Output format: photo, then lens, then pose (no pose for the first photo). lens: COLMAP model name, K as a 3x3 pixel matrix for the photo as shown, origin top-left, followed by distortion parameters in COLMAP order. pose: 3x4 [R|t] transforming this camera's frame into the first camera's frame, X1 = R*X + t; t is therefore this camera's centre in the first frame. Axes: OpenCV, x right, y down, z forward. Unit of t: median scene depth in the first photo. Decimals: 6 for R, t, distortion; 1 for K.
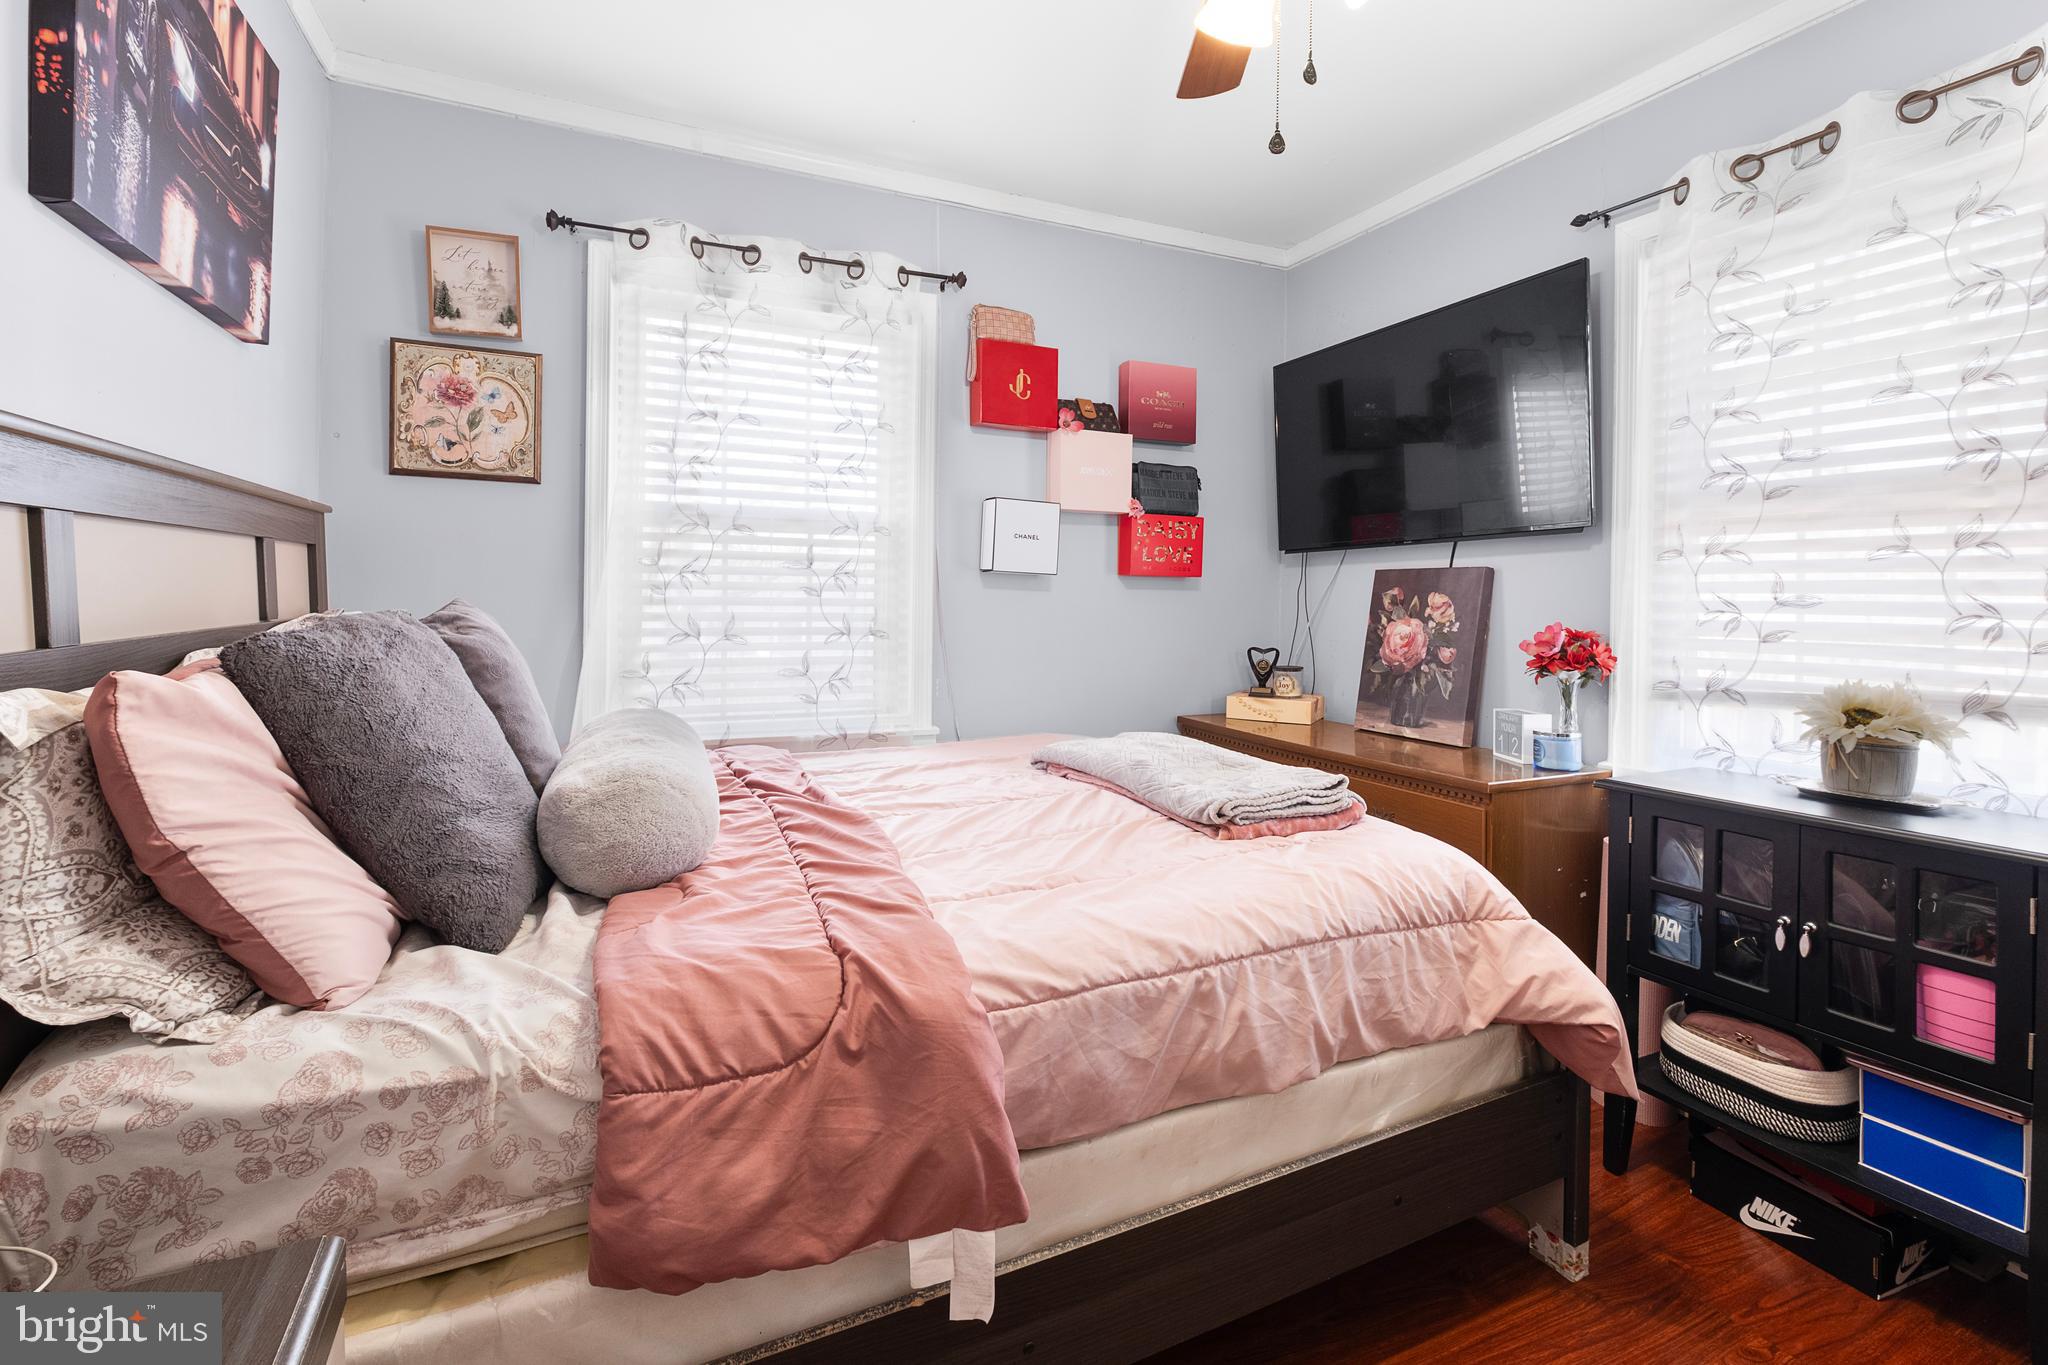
lens RADIAL K [[921.8, 0, 1022.3], [0, 921.8, 612.7], [0, 0, 1]] dist [-0.002573, -0.000232]
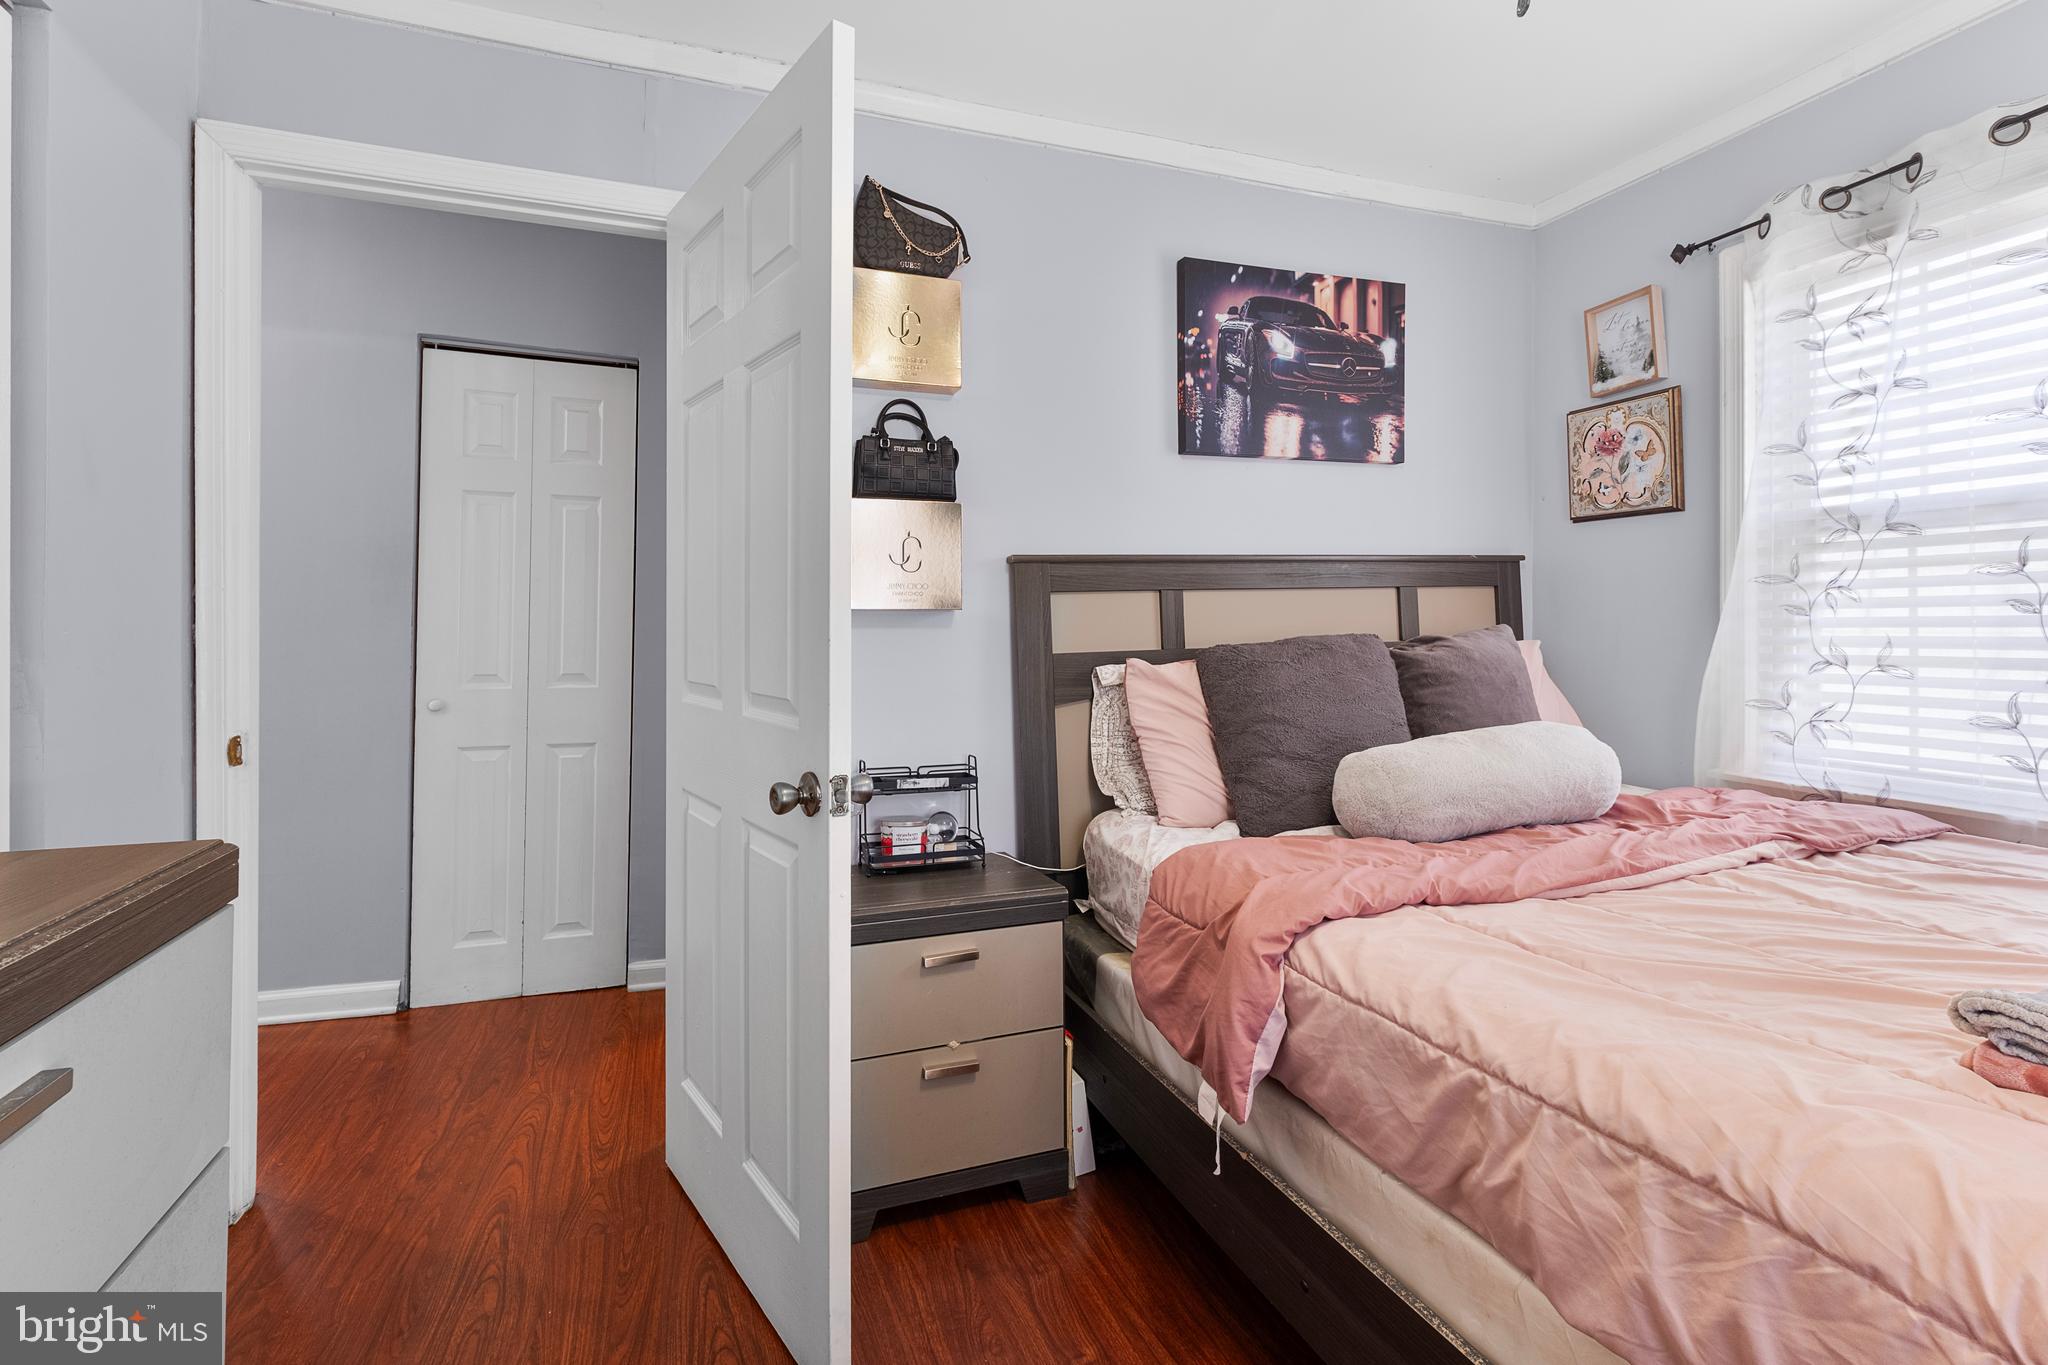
lens RADIAL K [[921.8, 0, 1022.3], [0, 921.8, 612.7], [0, 0, 1]] dist [-0.002573, -0.000232]
pose [[-0.085952, -0.025215, -0.995980, 0.579265], [-0.003567, 0.999681, -0.025001, 0.002081], [0.996293, 0.001404, -0.086015, 0.368515]]
